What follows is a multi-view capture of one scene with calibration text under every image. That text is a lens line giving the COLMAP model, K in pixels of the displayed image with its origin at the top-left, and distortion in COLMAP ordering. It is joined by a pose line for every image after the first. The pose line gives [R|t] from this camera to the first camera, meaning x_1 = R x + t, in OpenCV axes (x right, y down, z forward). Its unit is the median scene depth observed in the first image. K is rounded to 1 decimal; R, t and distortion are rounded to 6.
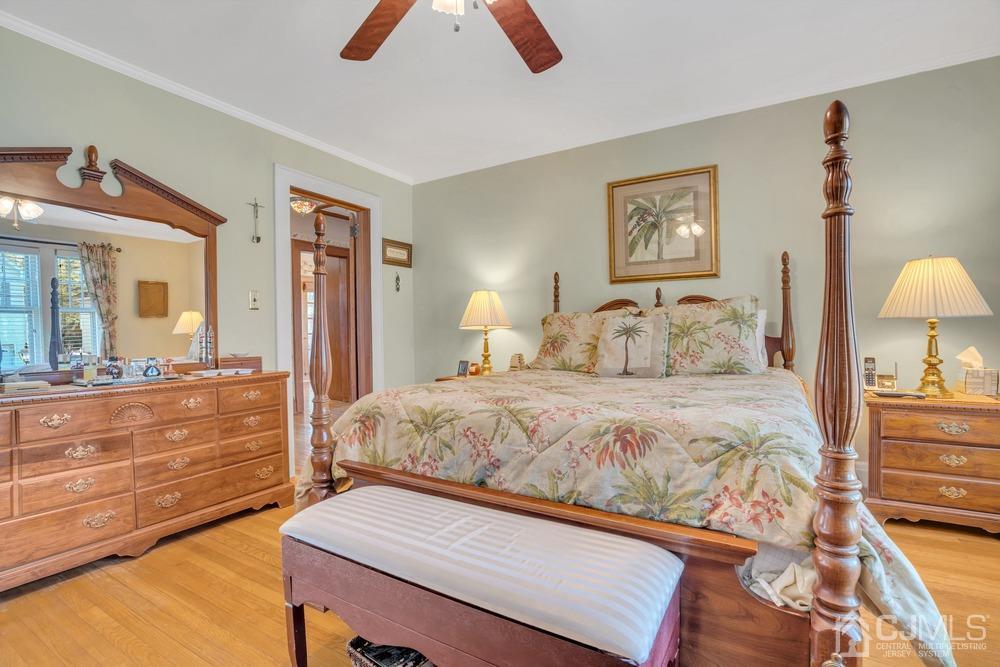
lens RADIAL K [[462.0, 0, 496.3], [0, 462.0, 335.7], [0, 0, 1]] dist [-0.065533, 0.026347]
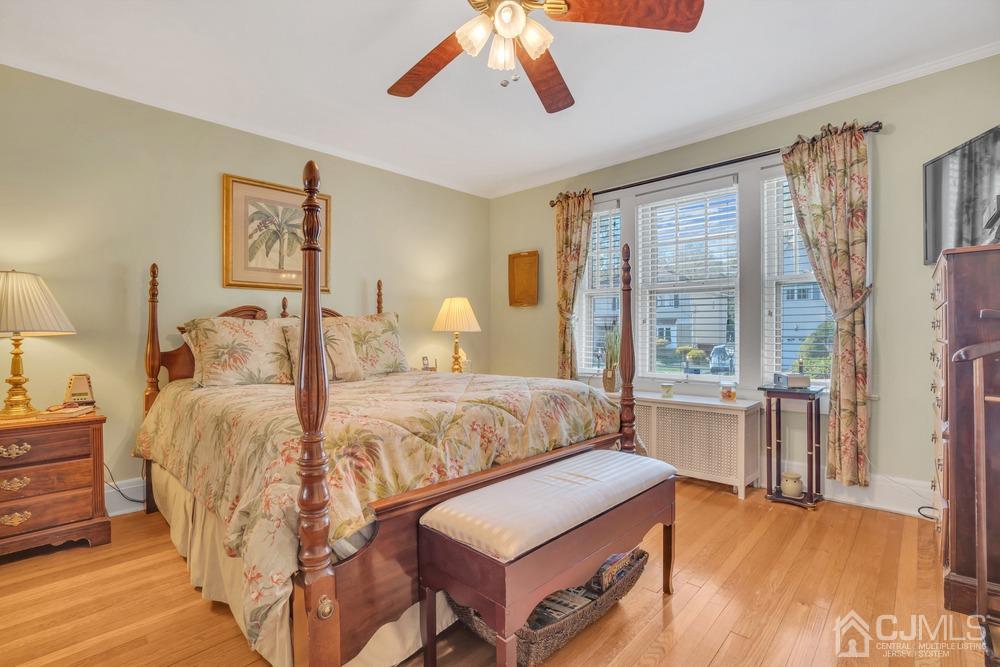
lens RADIAL K [[462.0, 0, 496.3], [0, 462.0, 335.7], [0, 0, 1]] dist [-0.065533, 0.026347]
pose [[0.228802, 0.010814, 0.973413, -0.662222], [0.016596, 0.999750, -0.015007, 0.004287], [-0.973331, 0.019589, 0.228566, 0.397873]]
